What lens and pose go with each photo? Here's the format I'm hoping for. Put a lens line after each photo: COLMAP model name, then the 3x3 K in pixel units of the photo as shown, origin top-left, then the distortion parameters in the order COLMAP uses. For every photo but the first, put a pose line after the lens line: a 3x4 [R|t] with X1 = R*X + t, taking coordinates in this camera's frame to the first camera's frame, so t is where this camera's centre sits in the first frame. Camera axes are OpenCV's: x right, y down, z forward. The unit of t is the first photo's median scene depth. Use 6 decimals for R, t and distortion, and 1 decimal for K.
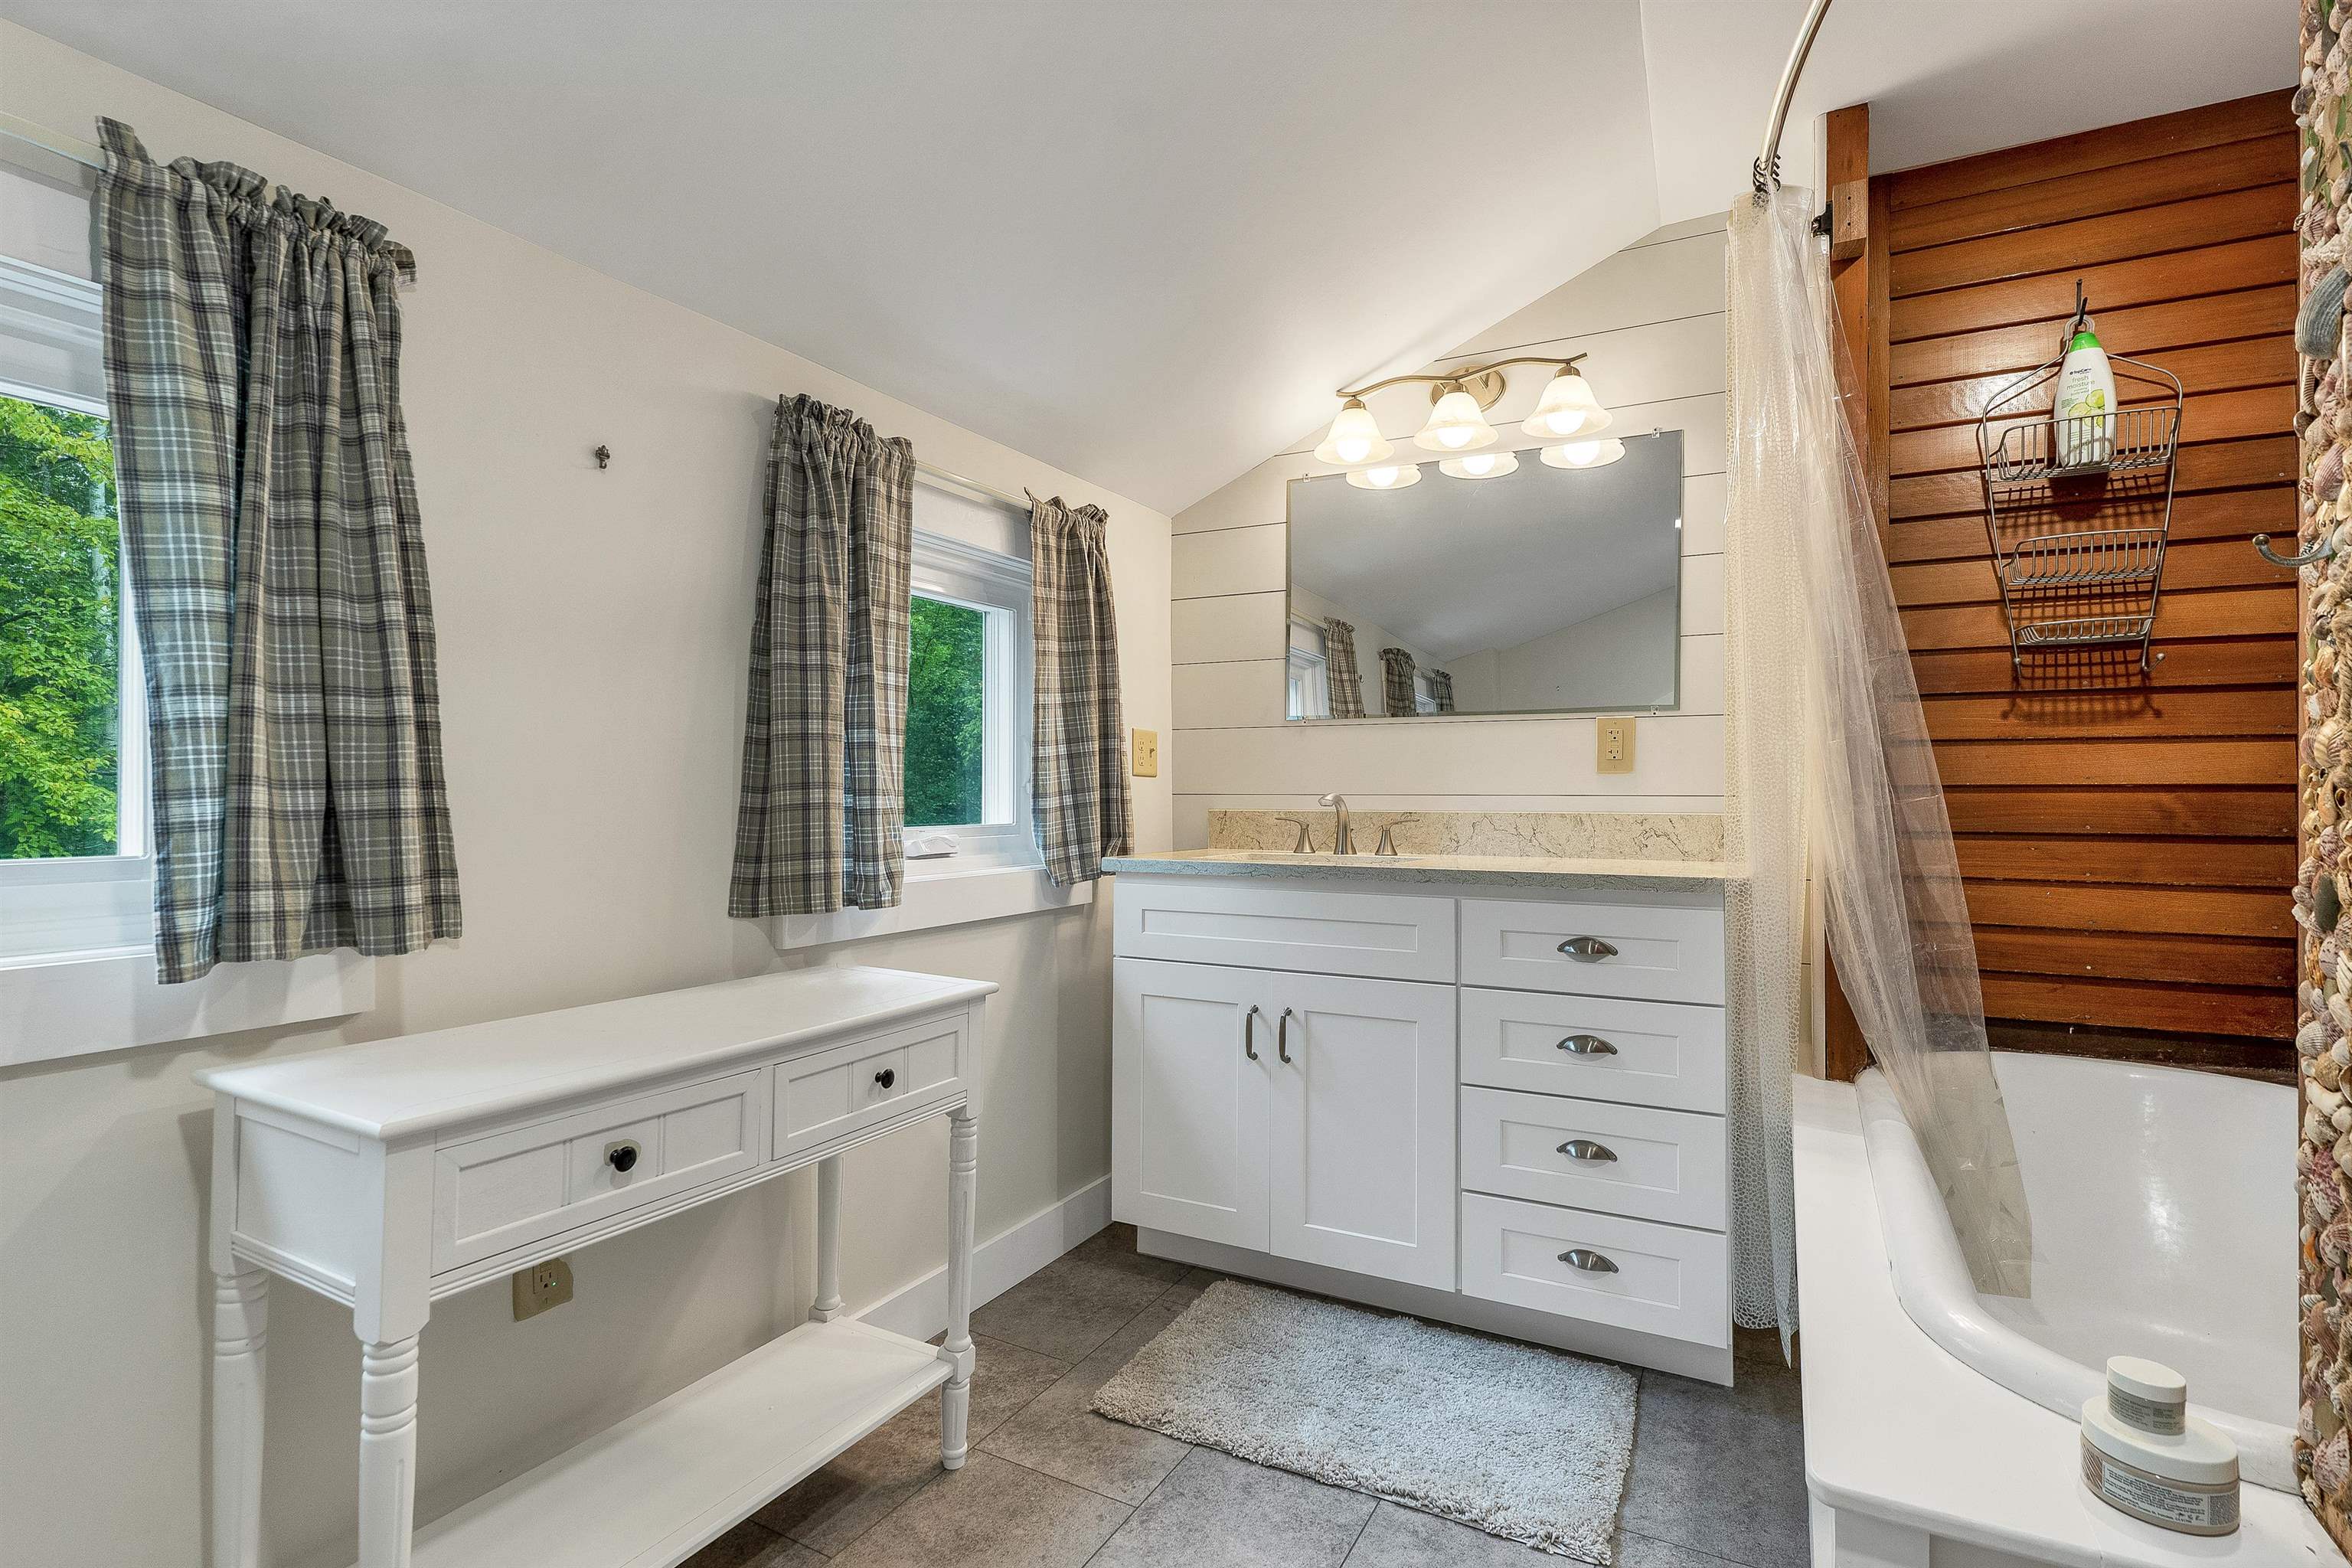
lens RADIAL K [[1128.9, 0, 1176.0], [0, 1128.9, 784.0], [0, 0, 1]] dist [-0.000774, 0.000369]
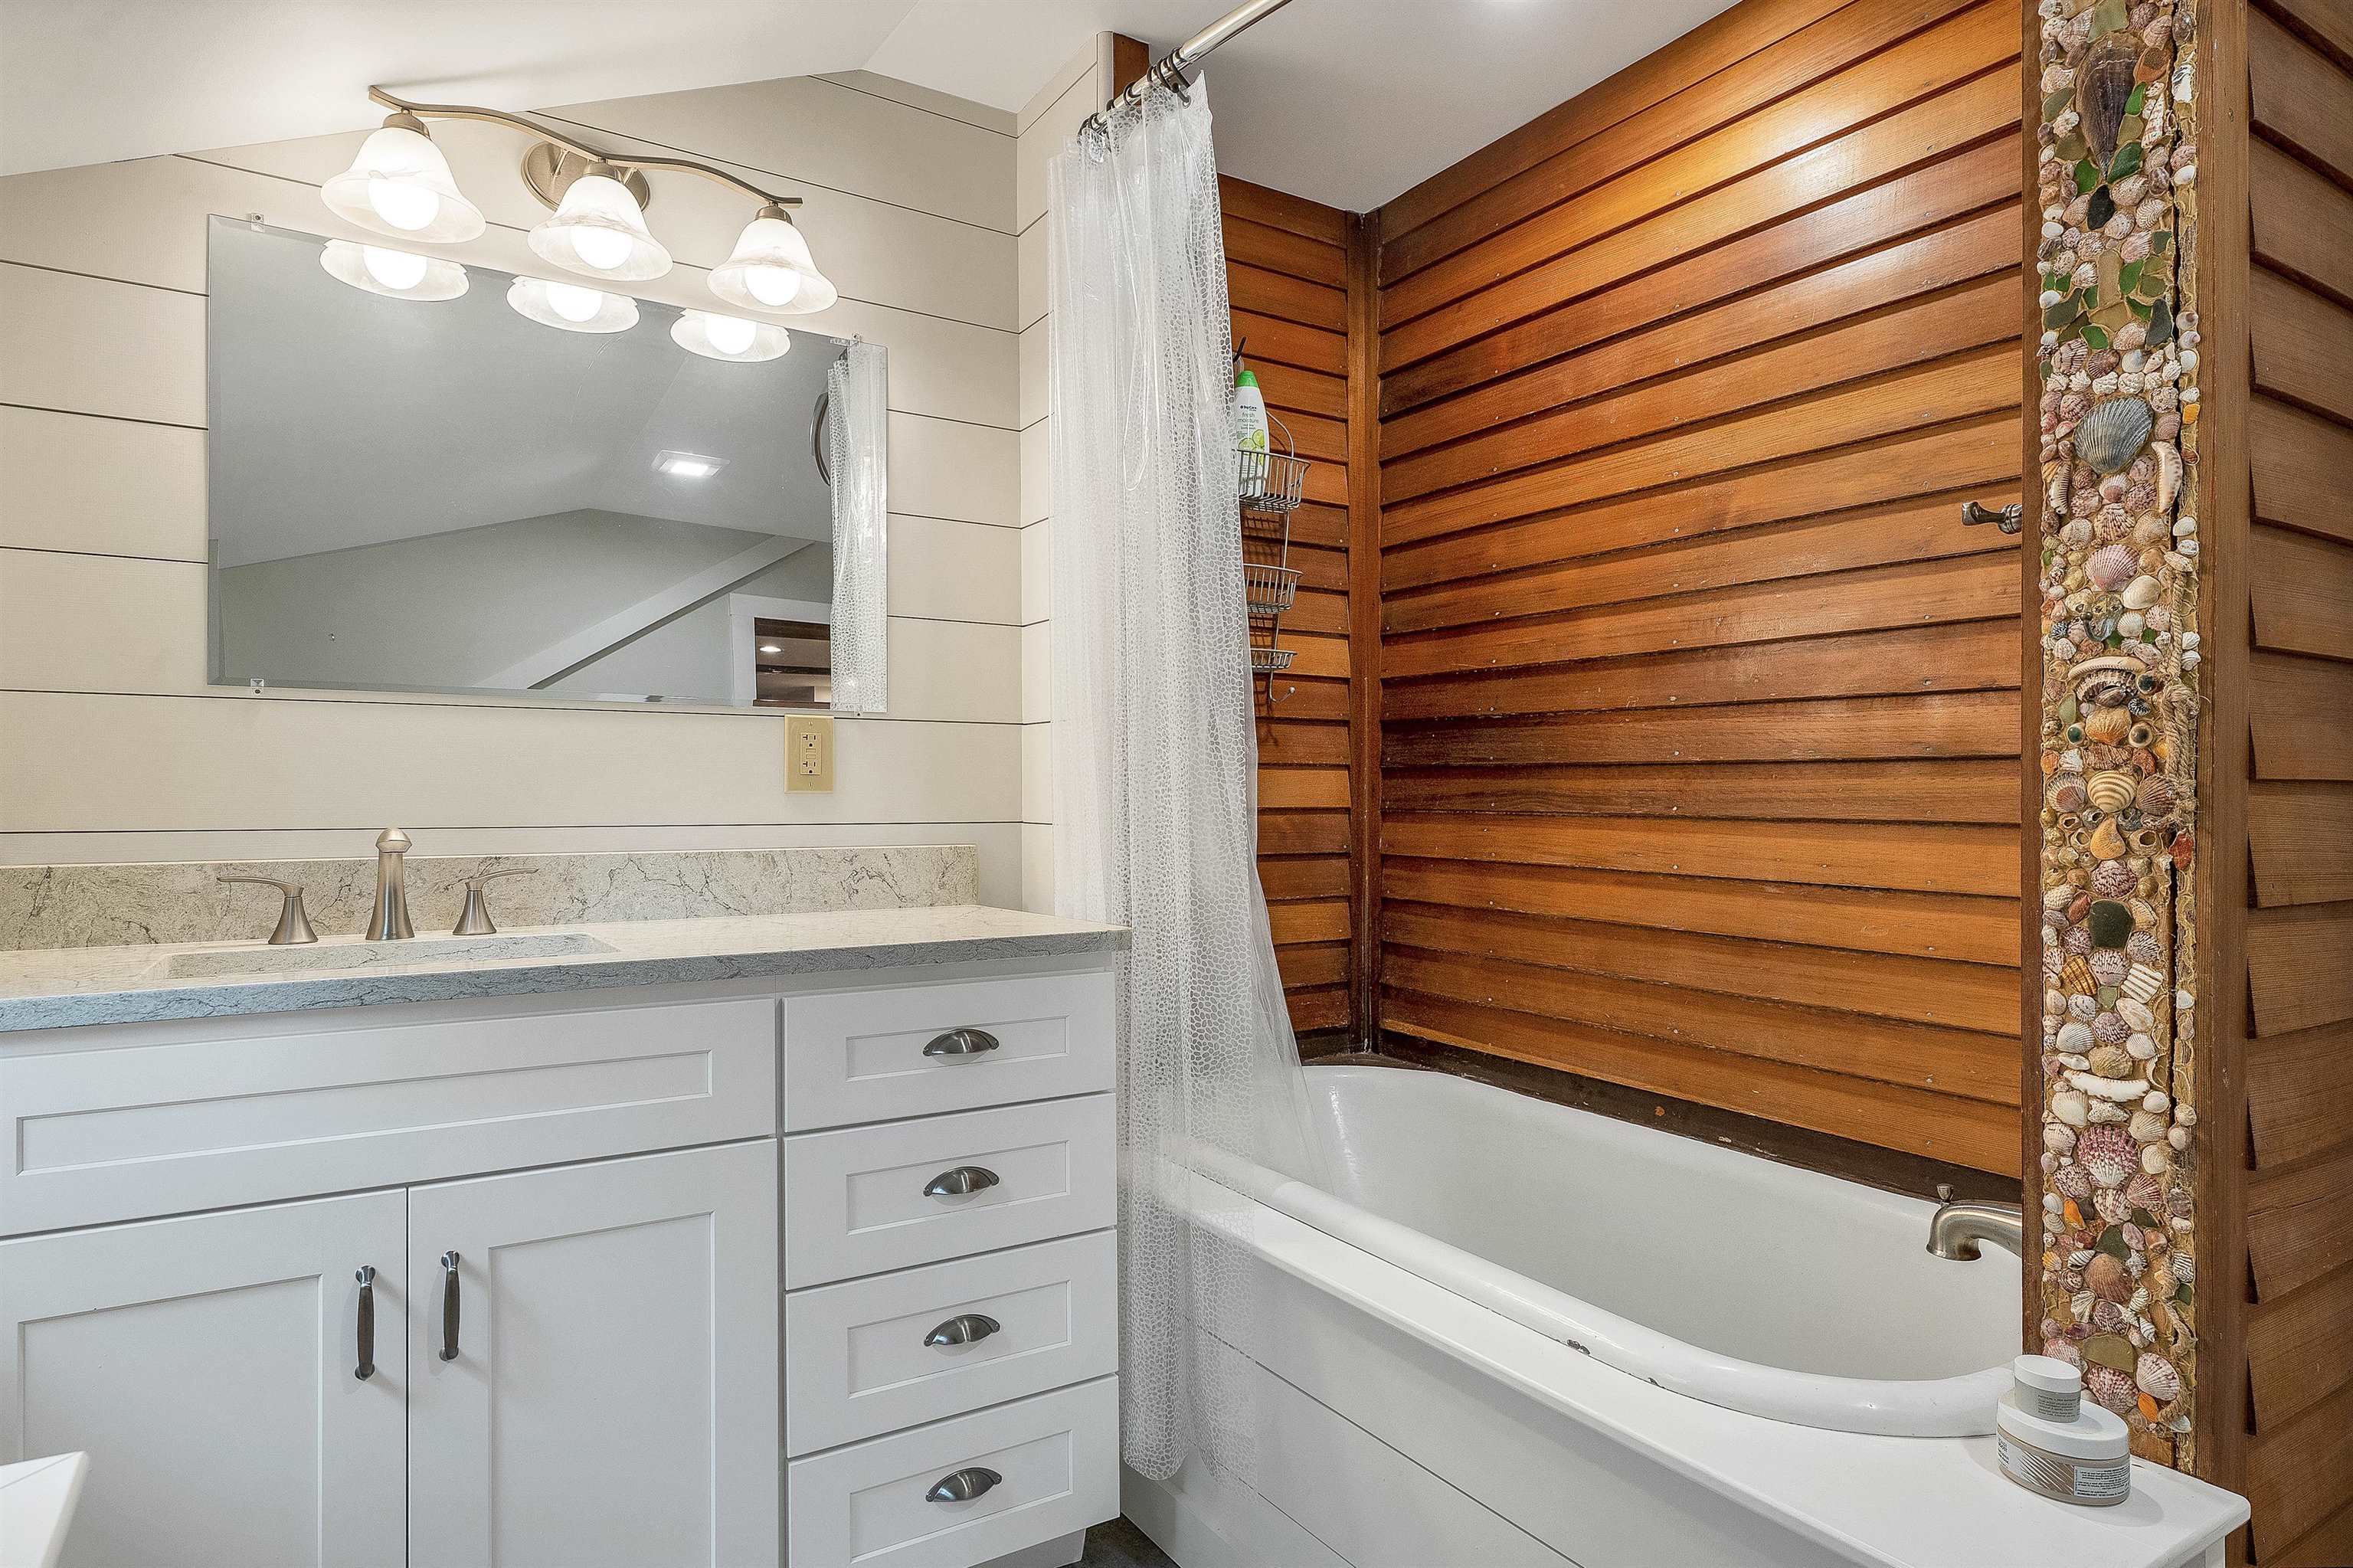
lens RADIAL K [[1351.5, 0, 1176.5], [0, 1351.5, 784.0], [0, 0, 1]] dist [0.001786, -0.001700]
pose [[0.486549, 0.006153, 0.873632, -0.260211], [-0.005525, 0.999977, -0.003965, -0.013588], [-0.873636, -0.002898, 0.486572, 0.382474]]
